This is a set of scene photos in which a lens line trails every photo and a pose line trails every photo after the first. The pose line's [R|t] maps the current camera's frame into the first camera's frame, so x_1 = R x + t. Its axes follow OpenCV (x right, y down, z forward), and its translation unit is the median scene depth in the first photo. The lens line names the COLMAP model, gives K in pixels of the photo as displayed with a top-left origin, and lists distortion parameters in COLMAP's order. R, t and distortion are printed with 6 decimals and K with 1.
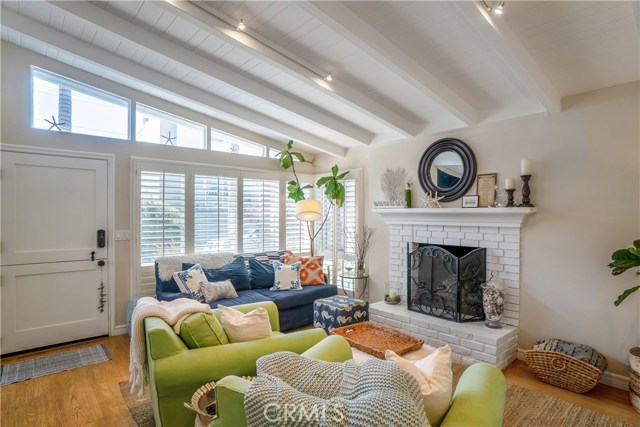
lens RADIAL K [[334.8, 0, 322.7], [0, 334.8, 216.6], [0, 0, 1]] dist [-0.058910, 0.023001]
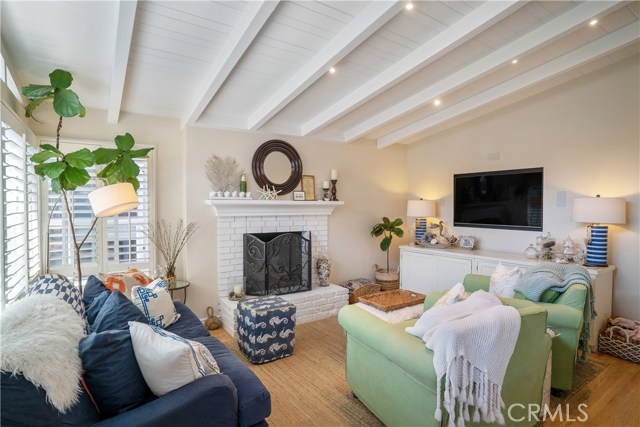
lens RADIAL K [[334.8, 0, 321.3], [0, 334.8, 208.2], [0, 0, 1]] dist [-0.058910, 0.023001]
pose [[0.149197, -0.012947, 0.988723, -0.803111], [0.002875, 0.999916, 0.012659, -0.013711], [-0.988803, 0.000954, 0.149221, 0.716727]]
